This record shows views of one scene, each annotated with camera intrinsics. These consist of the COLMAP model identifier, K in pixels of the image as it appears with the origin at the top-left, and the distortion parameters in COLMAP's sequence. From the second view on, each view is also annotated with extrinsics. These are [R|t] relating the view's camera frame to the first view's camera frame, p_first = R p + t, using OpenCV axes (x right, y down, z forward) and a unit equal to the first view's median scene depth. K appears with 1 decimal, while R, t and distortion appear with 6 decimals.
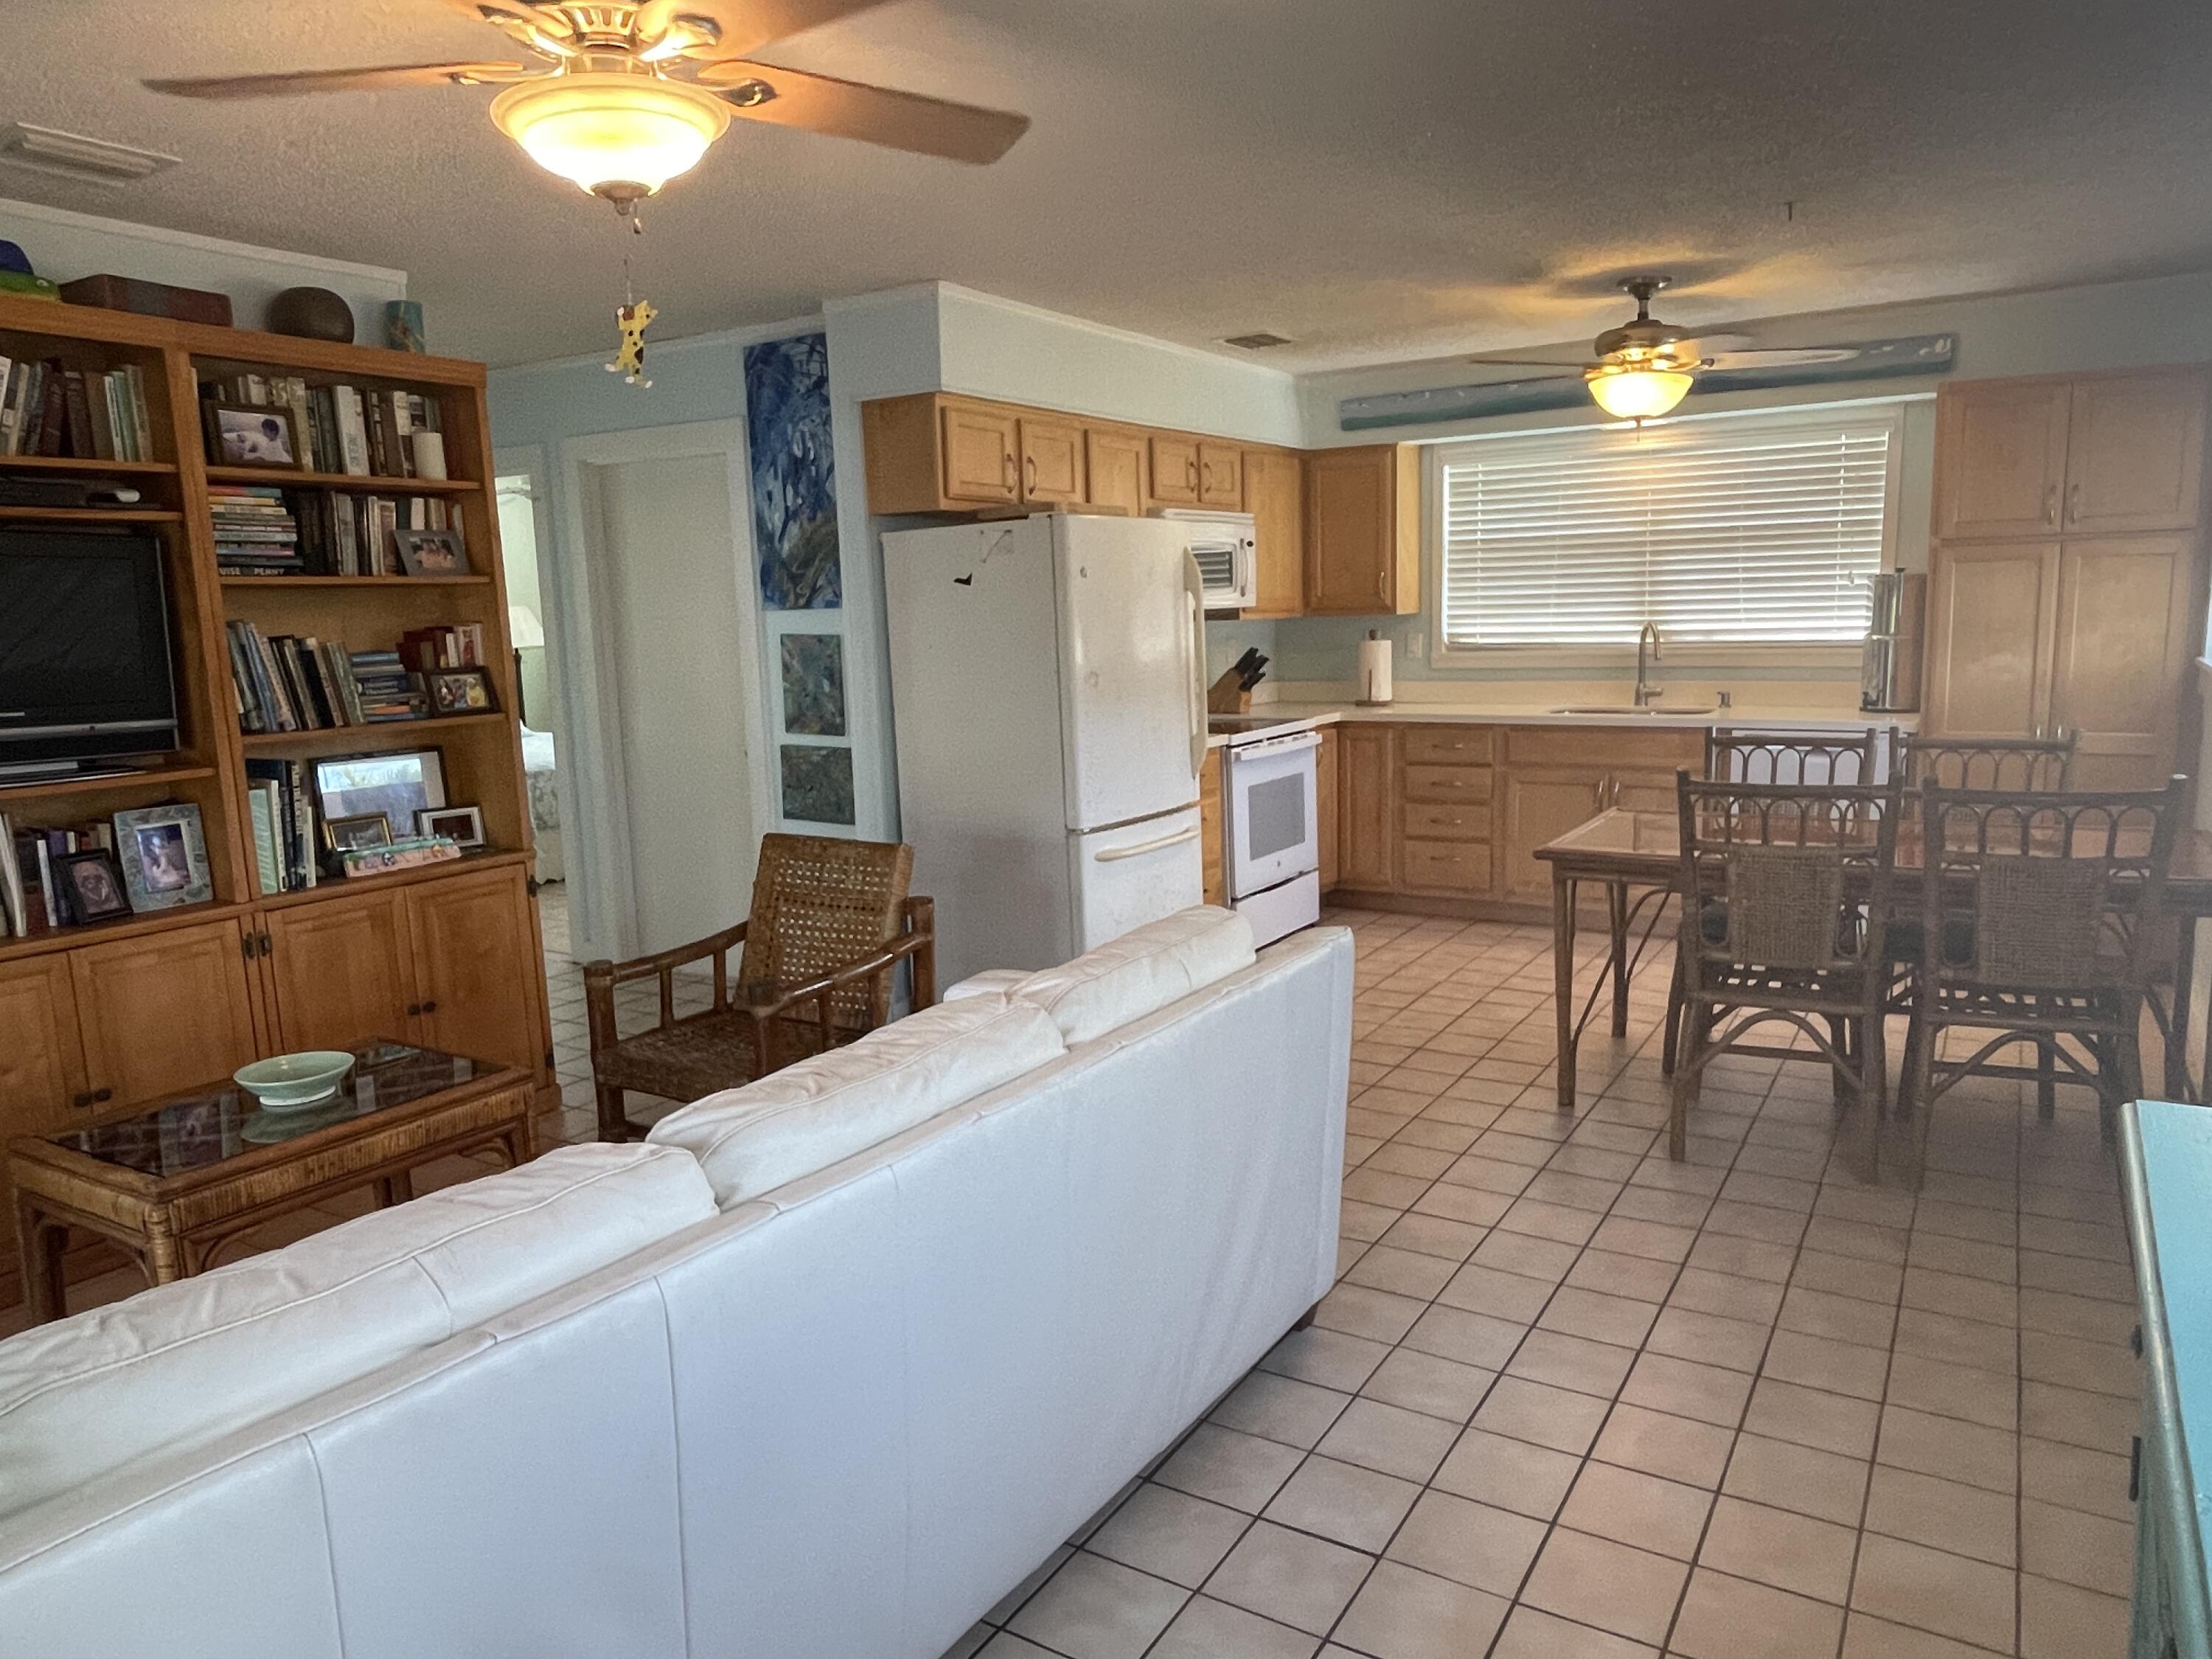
lens RADIAL K [[1470.9, 0, 1106.0], [0, 1470.9, 829.5], [0, 0, 1]] dist [0.001144, 0.000774]
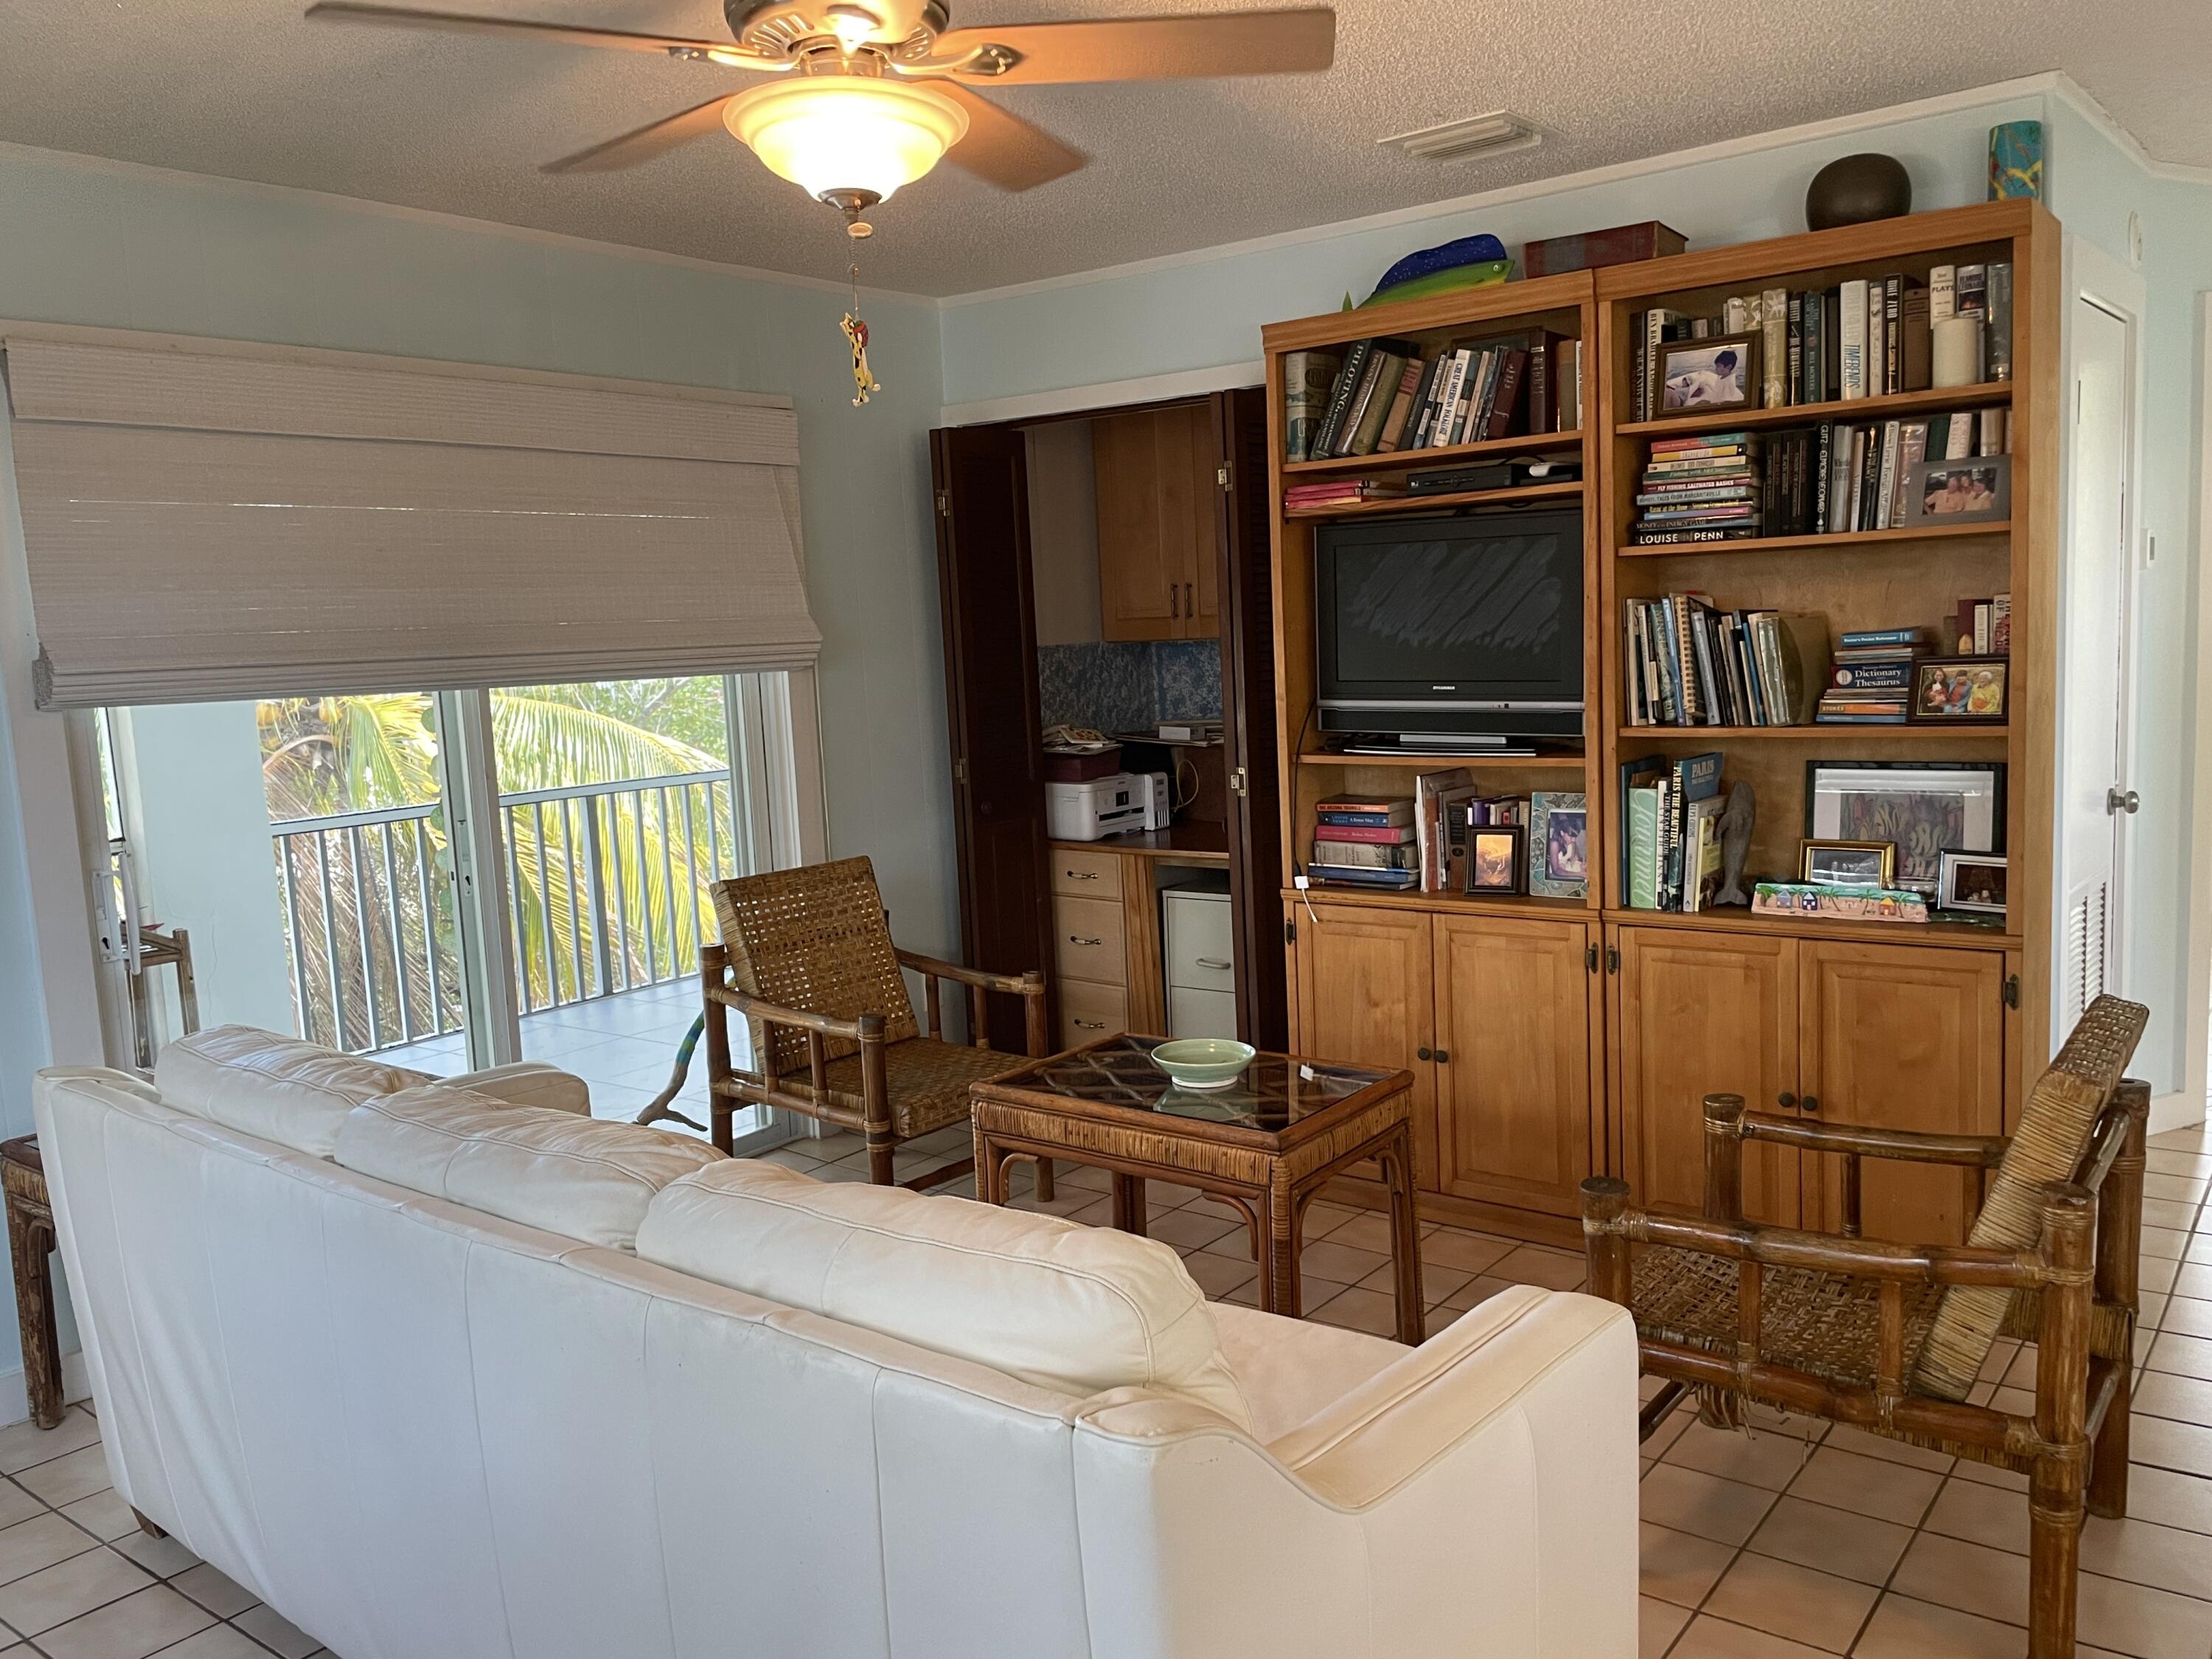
lens RADIAL K [[1720.0, 0, 1106.0], [0, 1720.0, 829.5], [0, 0, 1]] dist [-0.005620, -0.003386]
pose [[-0.101218, 0.162174, -0.981557, 0.457385], [-0.092334, 0.980834, 0.171576, -0.146737], [0.990570, 0.107998, -0.084304, 0.756738]]
